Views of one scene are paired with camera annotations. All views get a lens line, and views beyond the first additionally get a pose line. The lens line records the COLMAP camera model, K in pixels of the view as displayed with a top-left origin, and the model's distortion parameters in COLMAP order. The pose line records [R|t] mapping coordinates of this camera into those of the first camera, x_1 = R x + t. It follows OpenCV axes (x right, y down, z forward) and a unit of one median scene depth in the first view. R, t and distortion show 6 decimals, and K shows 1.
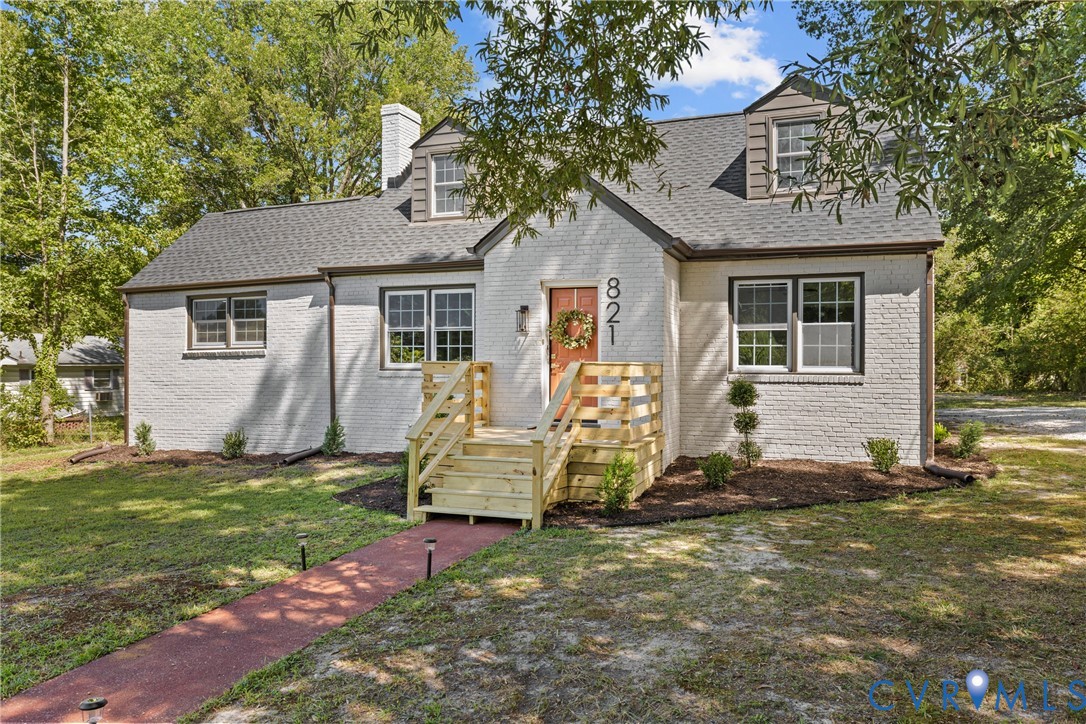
lens RADIAL K [[797.5, 0, 535.7], [0, 797.5, 363.9], [0, 0, 1]] dist [-0.004541, -0.000627]
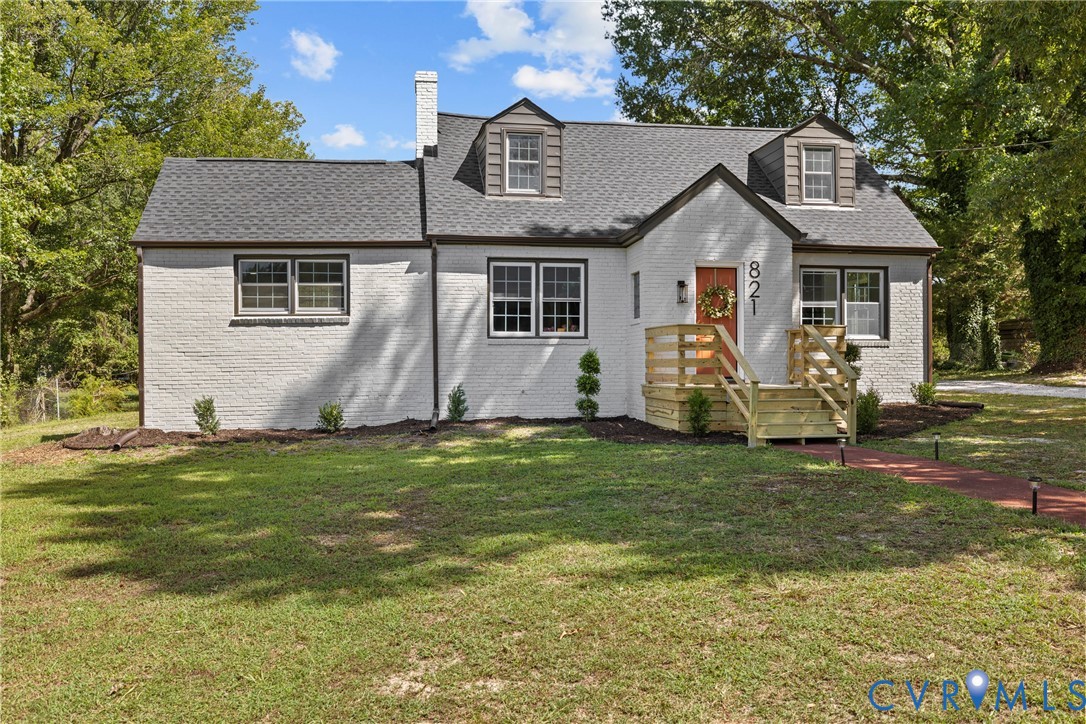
lens RADIAL K [[904.8, 0, 543.0], [0, 904.8, 362.0], [0, 0, 1]] dist [-0.001151, 0.000118]
pose [[0.858374, -0.005063, 0.513000, -0.729941], [0.003701, 0.999986, 0.003676, 0.034524], [-0.513012, -0.001256, 0.858381, -0.037589]]
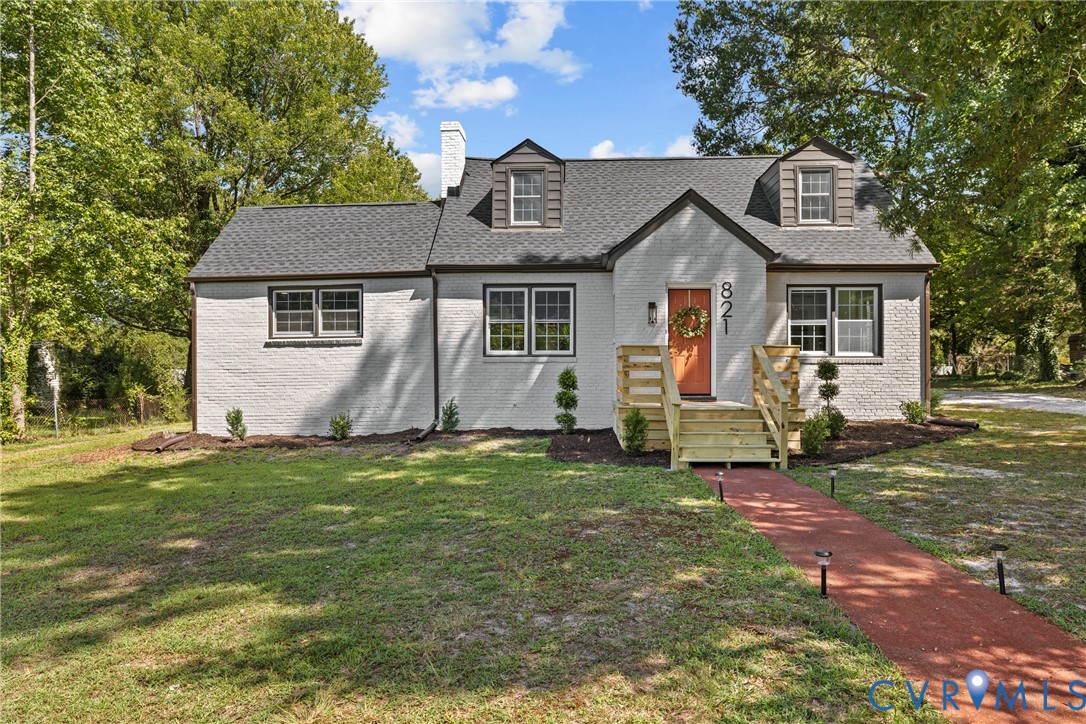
lens RADIAL K [[725.2, 0, 543.0], [0, 725.2, 362.0], [0, 0, 1]] dist [-0.001183, 0.000032]
pose [[0.946702, -0.002758, 0.322098, -0.447429], [0.003300, 0.999994, -0.001137, 0.016975], [-0.322093, 0.002139, 0.946706, -0.010347]]
